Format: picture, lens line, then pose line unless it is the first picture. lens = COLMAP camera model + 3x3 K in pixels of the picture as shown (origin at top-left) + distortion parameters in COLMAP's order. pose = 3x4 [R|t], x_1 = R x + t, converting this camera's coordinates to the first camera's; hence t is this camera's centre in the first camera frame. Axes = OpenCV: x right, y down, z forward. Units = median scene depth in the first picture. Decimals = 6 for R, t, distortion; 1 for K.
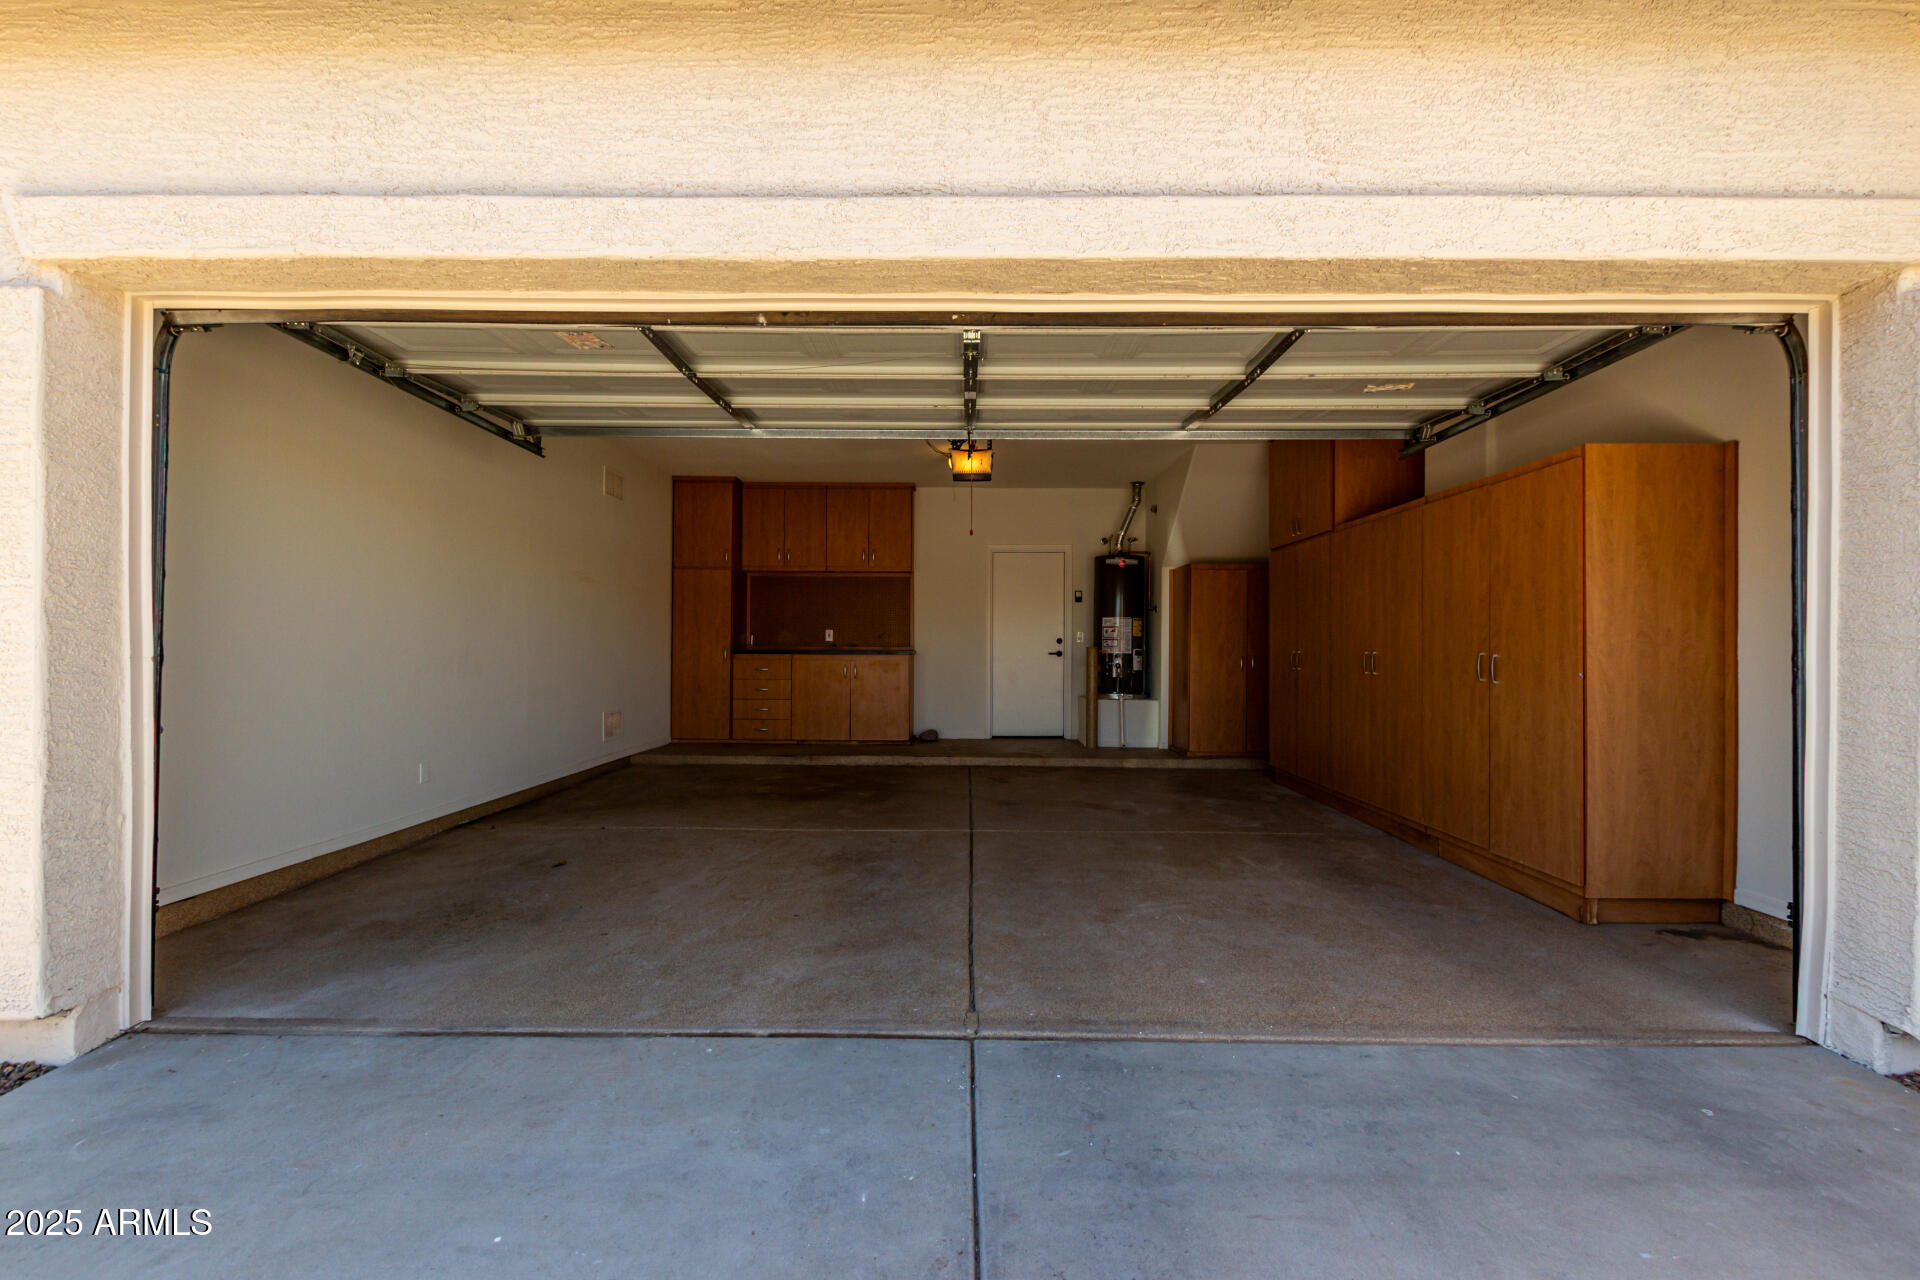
lens RADIAL K [[873.4, 0, 950.9], [0, 873.4, 646.0], [0, 0, 1]] dist [0.001921, -0.000174]
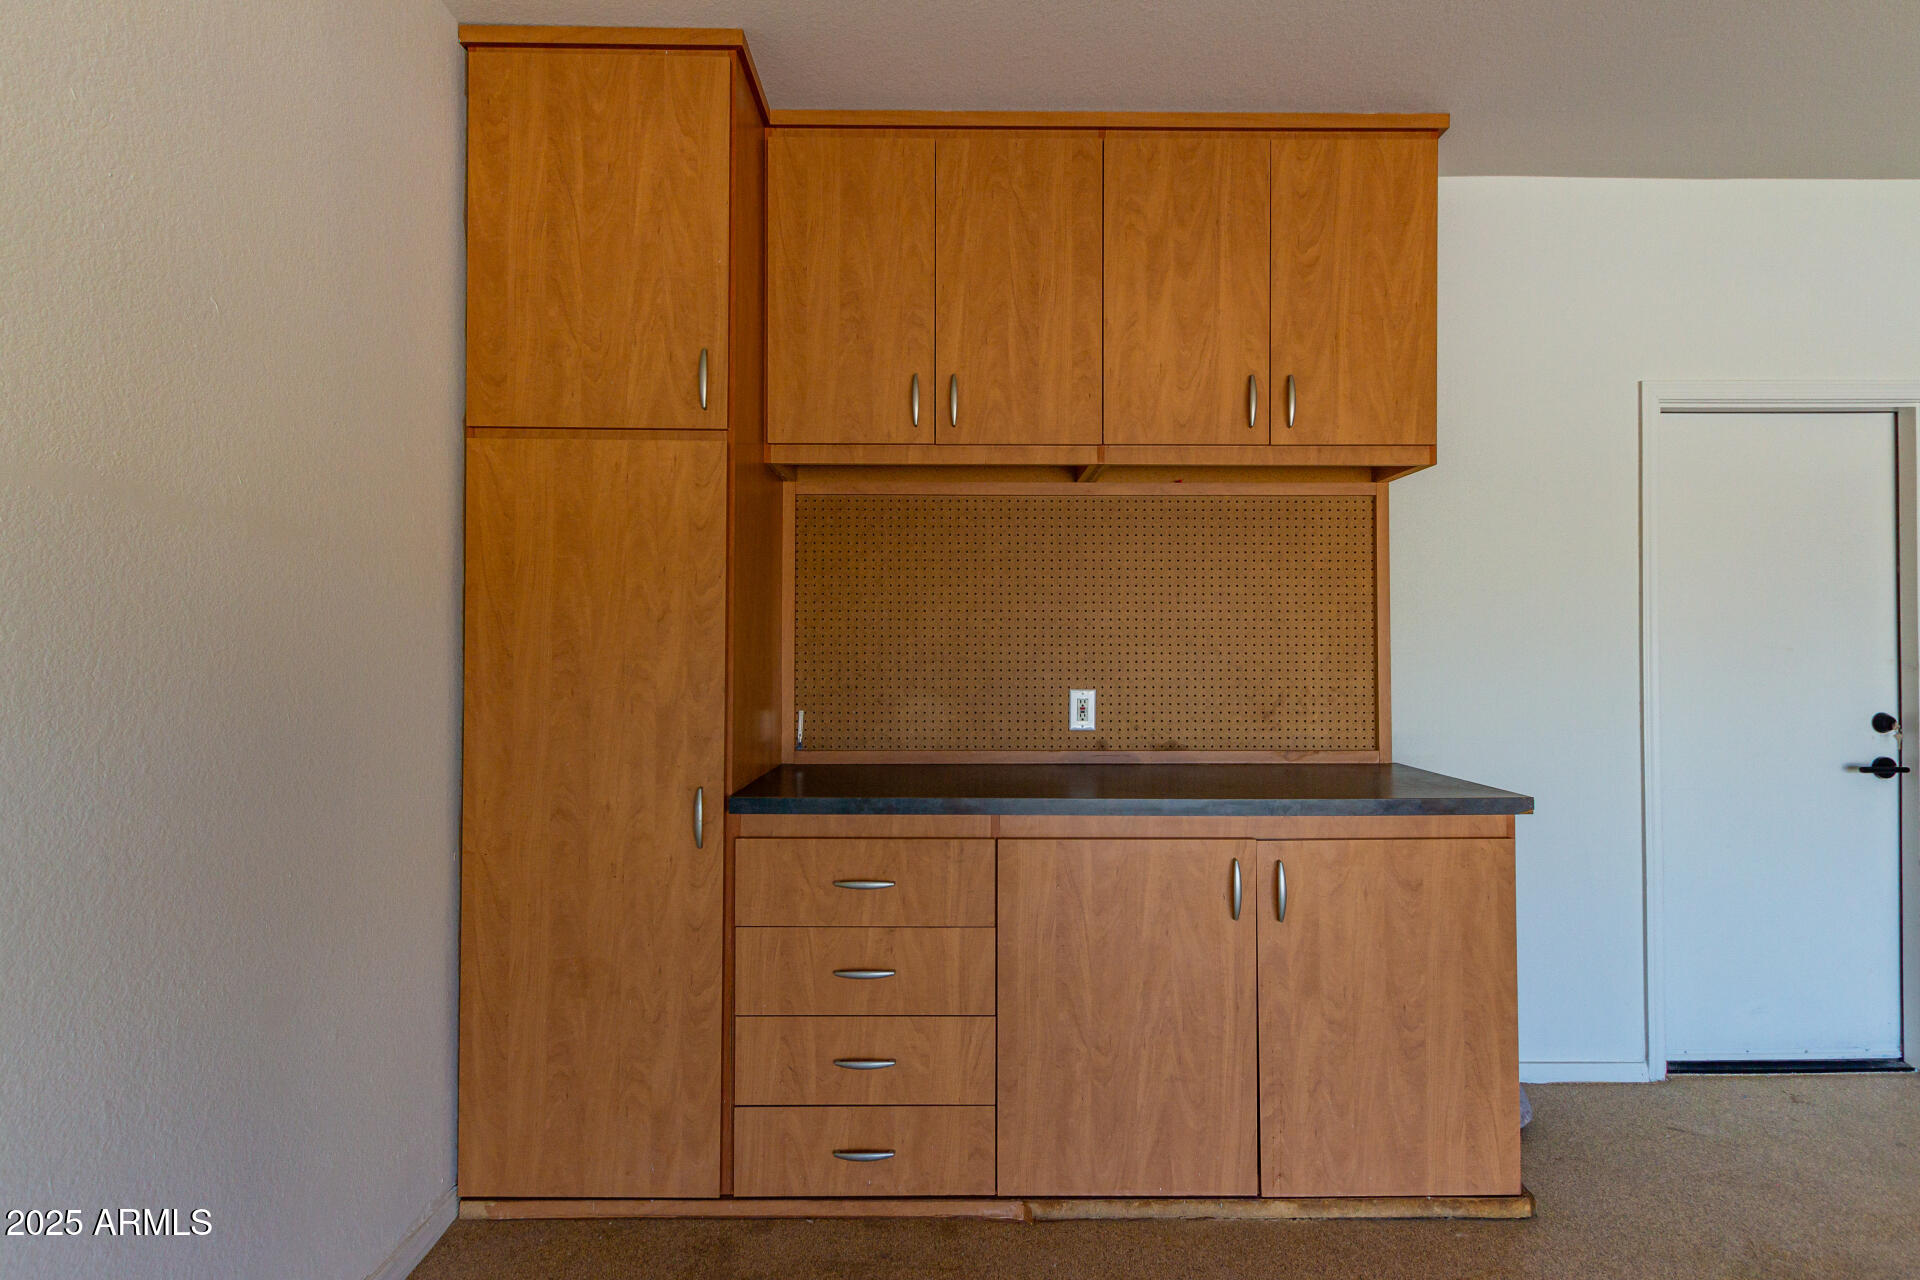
lens RADIAL K [[873.4, 0, 950.9], [0, 873.4, 646.0], [0, 0, 1]] dist [0.001921, -0.000174]
pose [[0.999831, -0.004654, 0.017811, -0.196925], [0.004801, 0.999955, -0.008229, -0.031764], [-0.017771, 0.008313, 0.999808, 0.771245]]
